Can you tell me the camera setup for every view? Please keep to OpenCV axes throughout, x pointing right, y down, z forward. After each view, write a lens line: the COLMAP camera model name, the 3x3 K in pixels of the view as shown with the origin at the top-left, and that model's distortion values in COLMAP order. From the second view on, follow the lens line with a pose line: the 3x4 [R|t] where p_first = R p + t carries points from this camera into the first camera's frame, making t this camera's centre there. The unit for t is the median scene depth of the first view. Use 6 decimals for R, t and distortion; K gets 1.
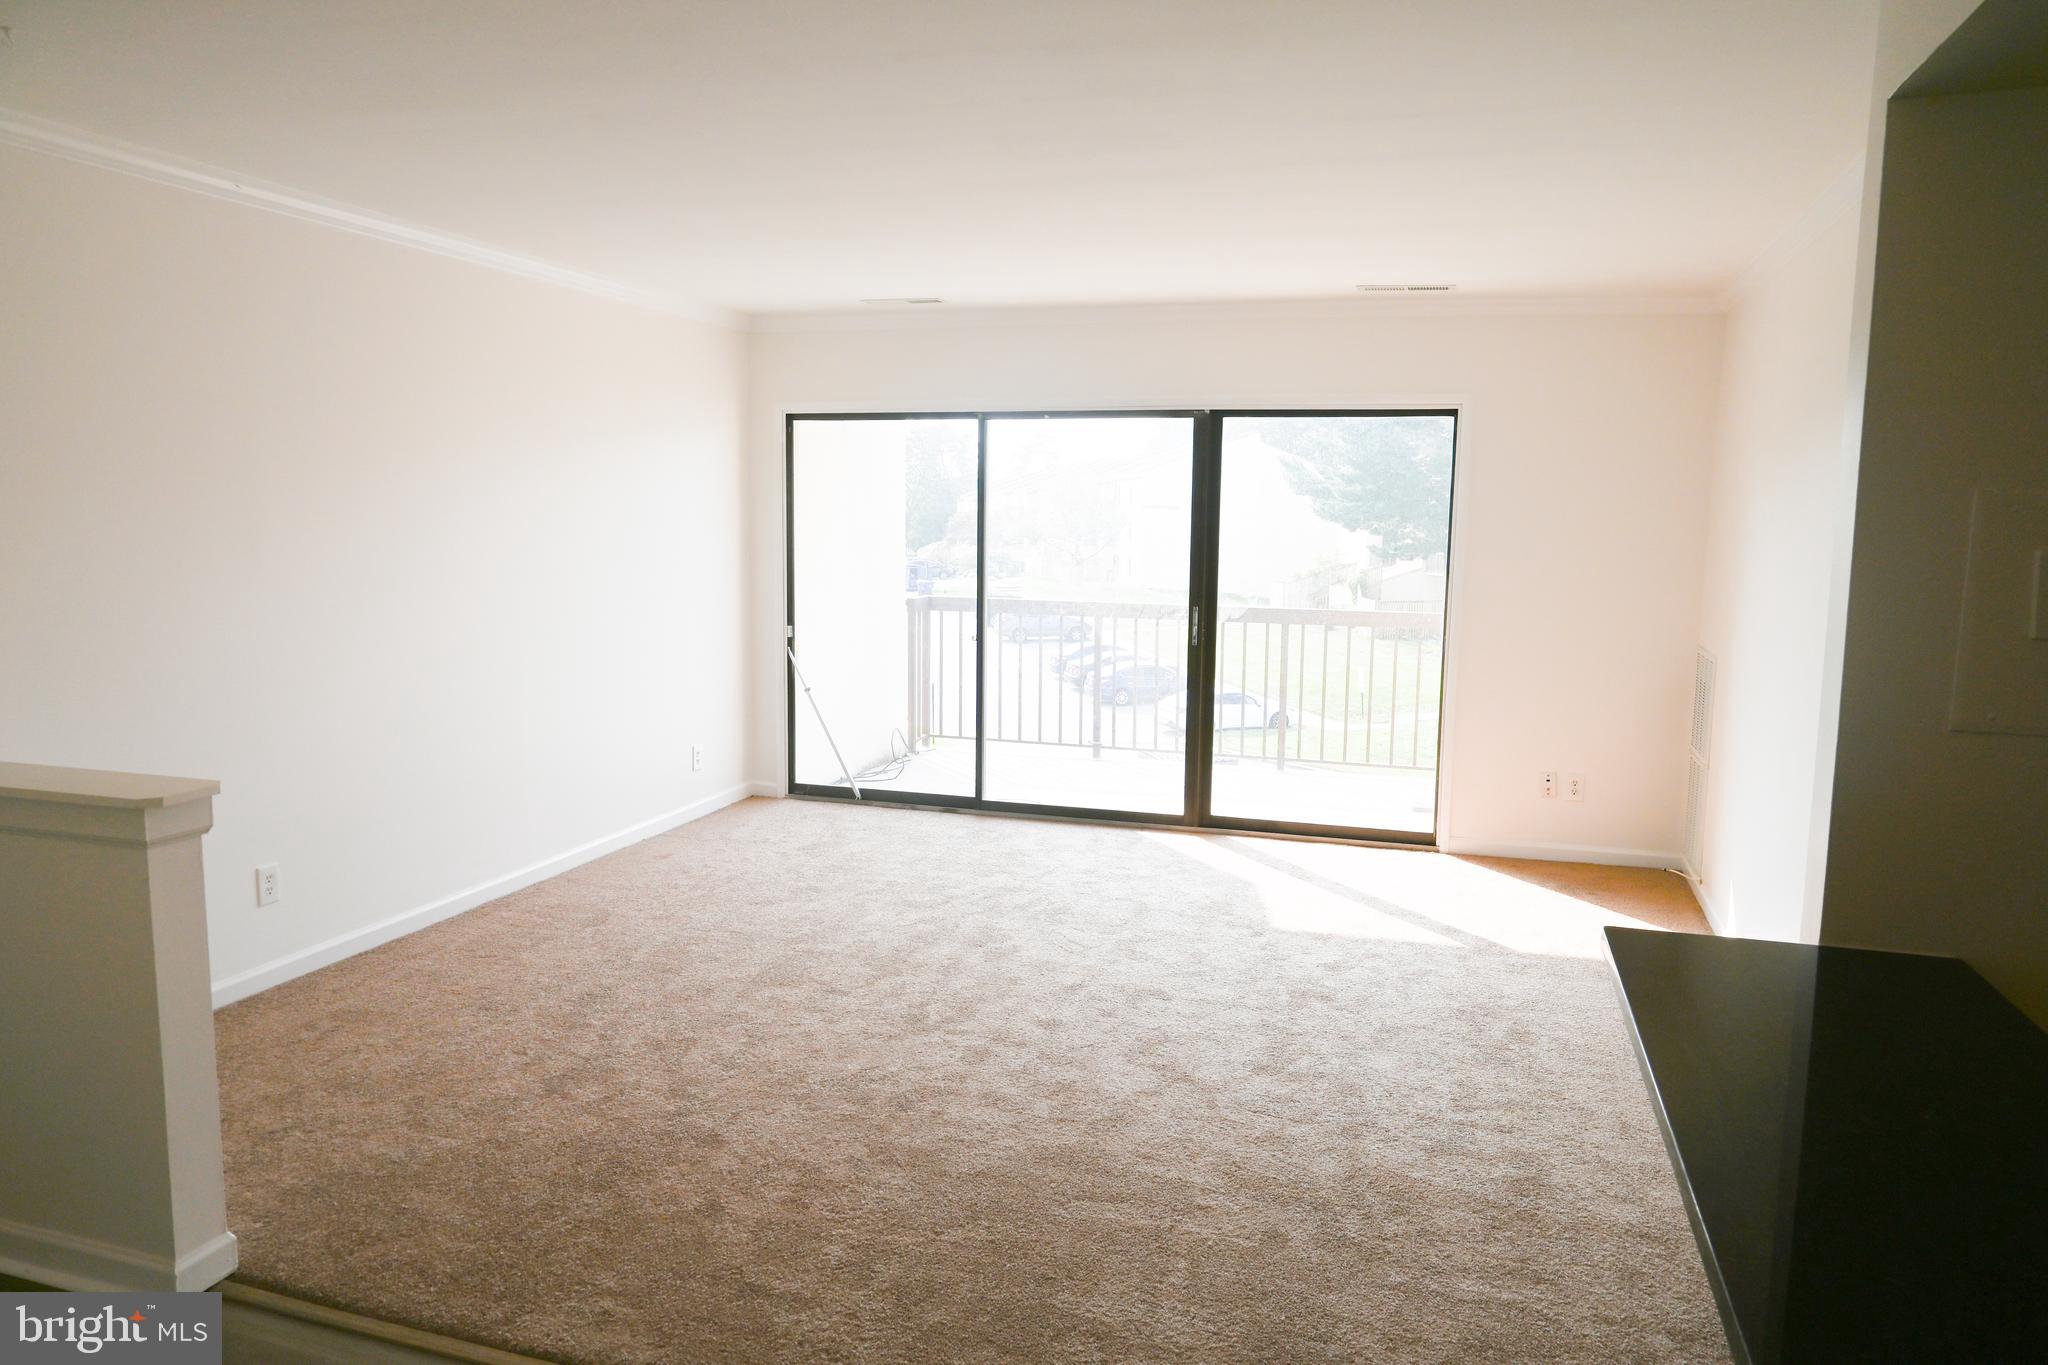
lens RADIAL K [[1400.7, 0, 1018.4], [0, 1400.7, 680.9], [0, 0, 1]] dist [-0.003071, 0.003559]
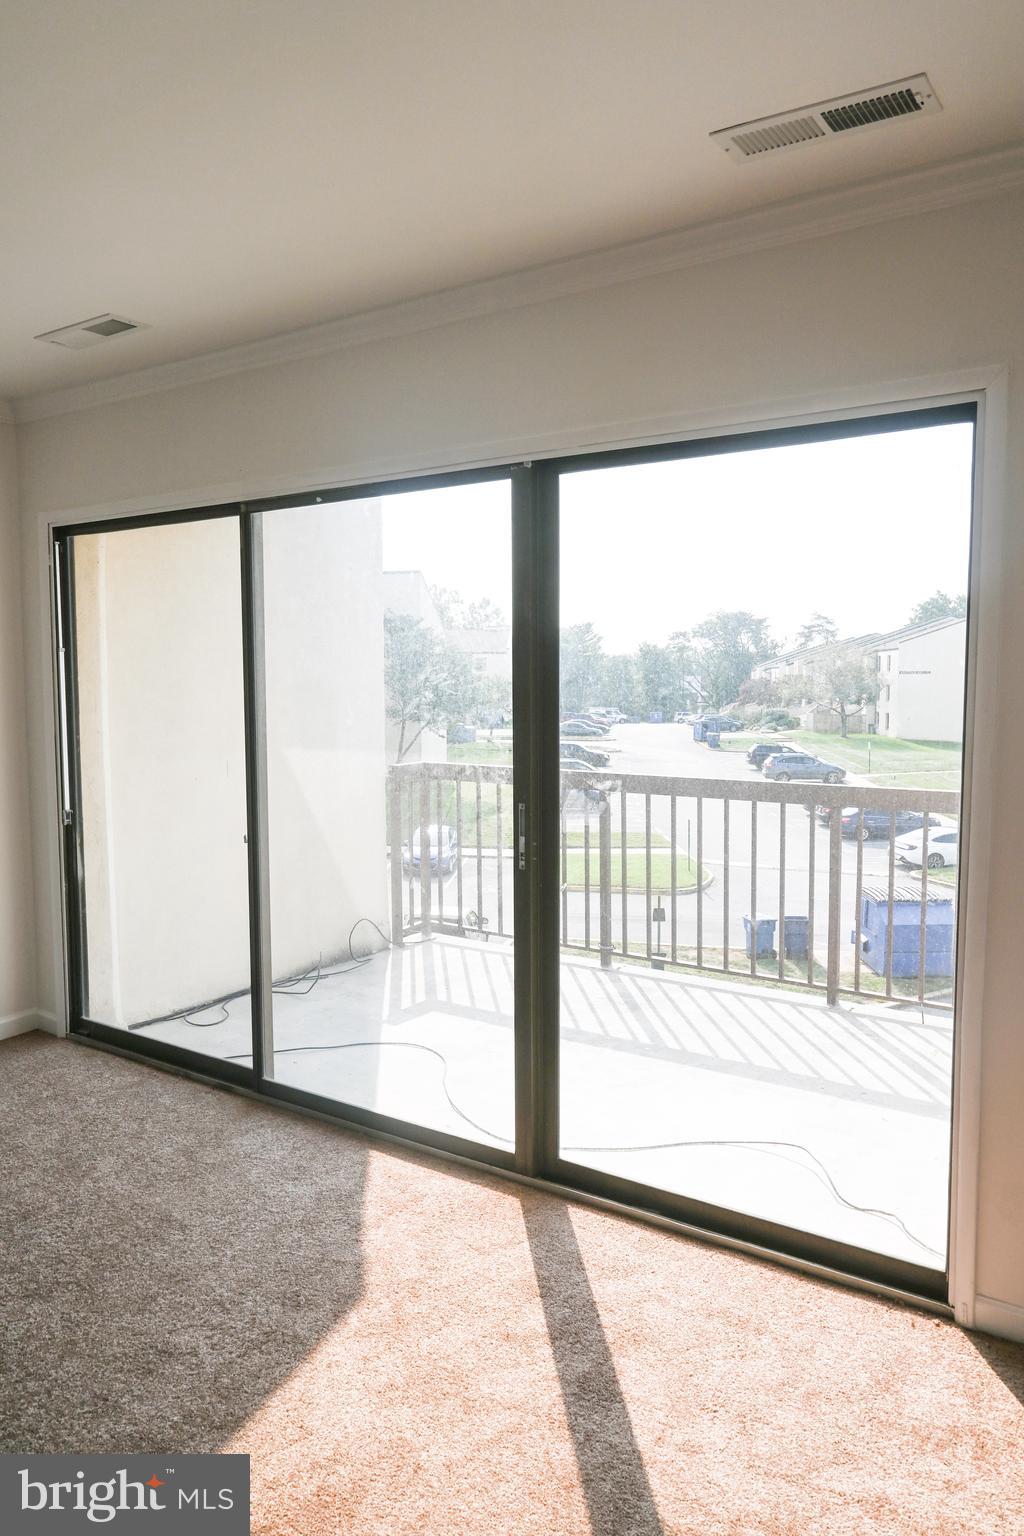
lens RADIAL K [[1050.5, 0, 512.4], [0, 1050.5, 774.1], [0, 0, 1]] dist [-0.003071, 0.003559]
pose [[0.961924, 0.011212, -0.273086, 0.216439], [-0.019832, 0.999388, -0.028826, -0.047372], [0.272596, 0.033144, 0.961558, 0.517071]]
